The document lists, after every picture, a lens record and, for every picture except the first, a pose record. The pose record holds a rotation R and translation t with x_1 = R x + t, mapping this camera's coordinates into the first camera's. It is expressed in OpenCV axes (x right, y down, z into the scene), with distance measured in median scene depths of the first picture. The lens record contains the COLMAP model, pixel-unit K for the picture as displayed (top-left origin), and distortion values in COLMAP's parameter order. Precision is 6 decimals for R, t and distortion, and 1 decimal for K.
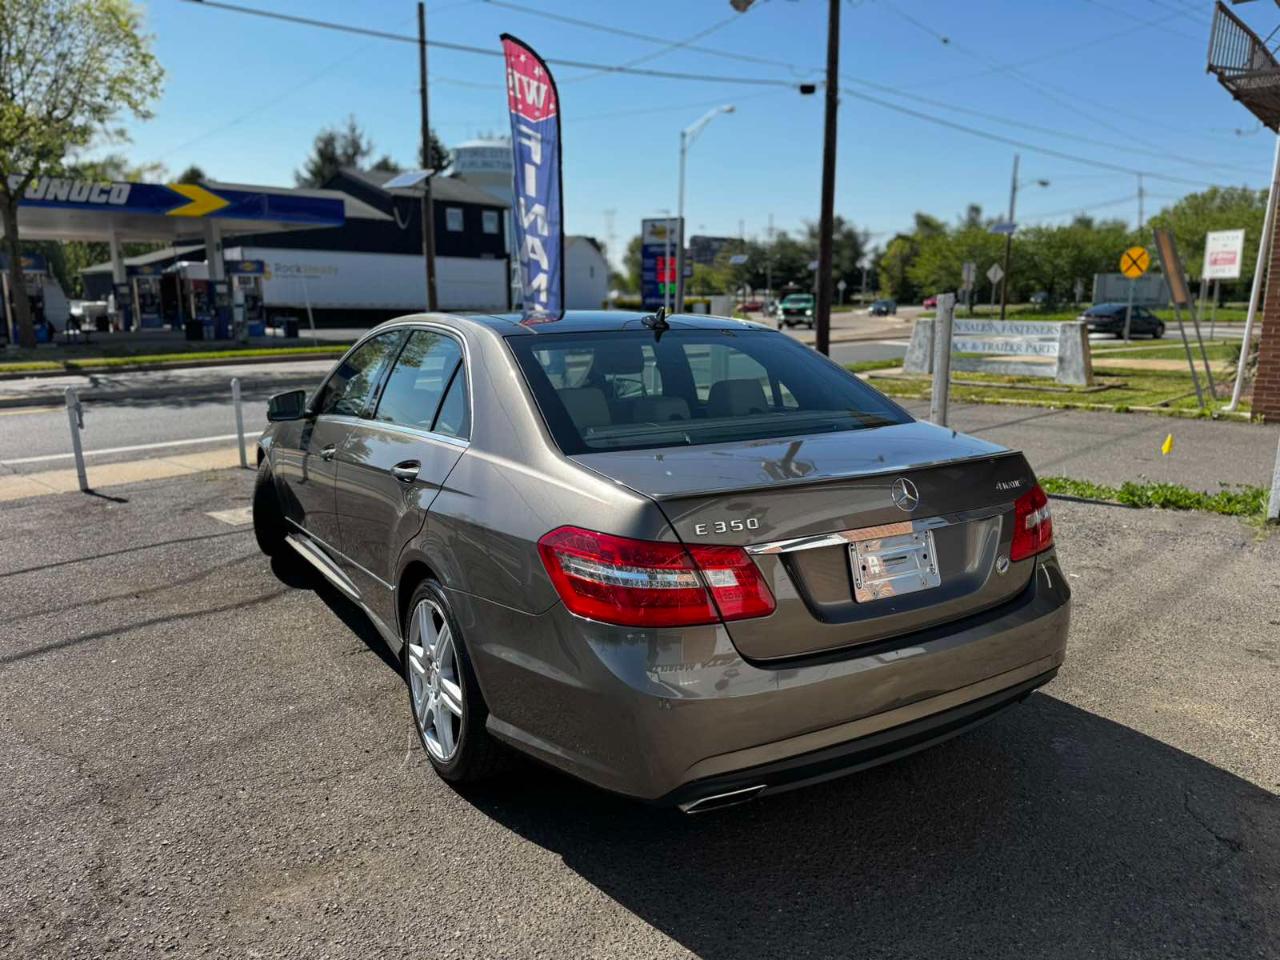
lens RADIAL K [[912.4, 0, 641.4], [0, 912.4, 478.2], [0, 0, 1]] dist [0.025173, -0.038795]
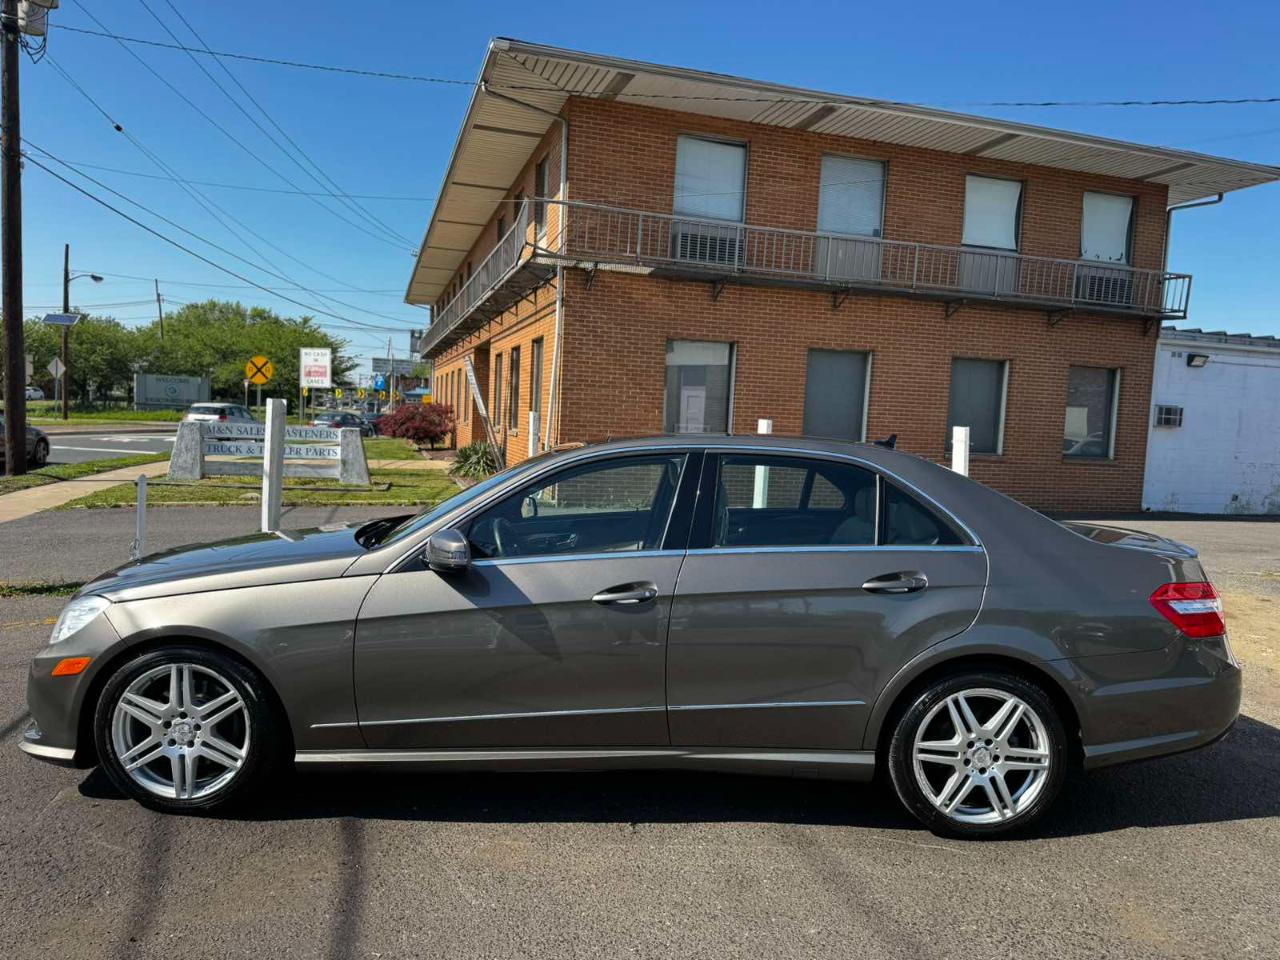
lens RADIAL K [[912.4, 0, 640.7], [0, 912.4, 476.9], [0, 0, 1]] dist [0.025173, -0.038795]
pose [[0.524718, -0.029622, 0.850761, -0.263247], [0.120339, 0.991939, -0.039683, -0.025218], [-0.842728, 0.123202, 0.524053, 0.129303]]
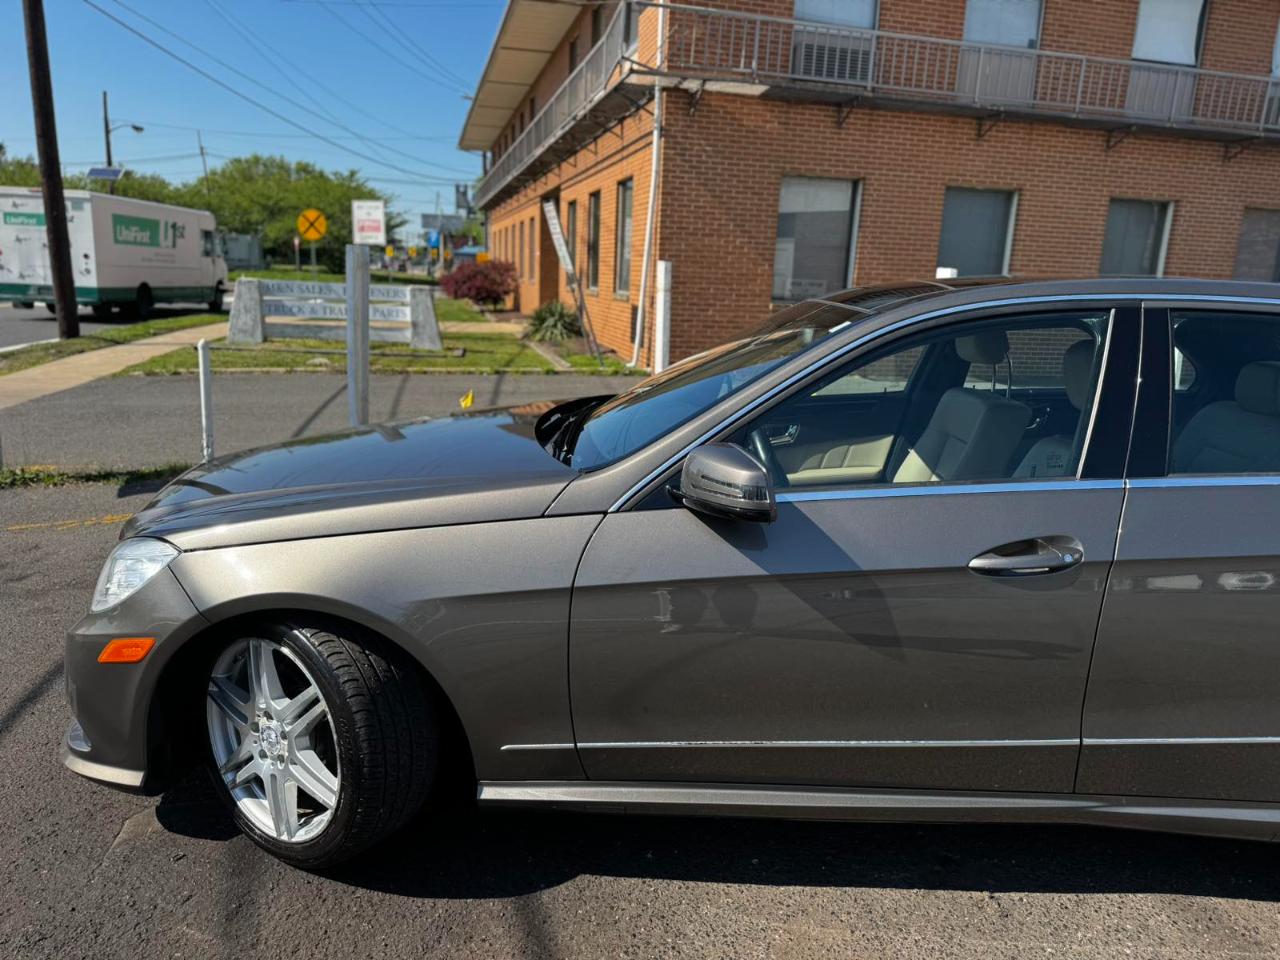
lens RADIAL K [[912.4, 0, 639.2], [0, 912.4, 484.4], [0, 0, 1]] dist [0.025173, -0.038795]
pose [[0.570957, -0.159555, 0.805326, -0.213993], [0.119275, 0.986646, 0.110917, -0.036701], [-0.812269, 0.032726, 0.582364, 0.217440]]
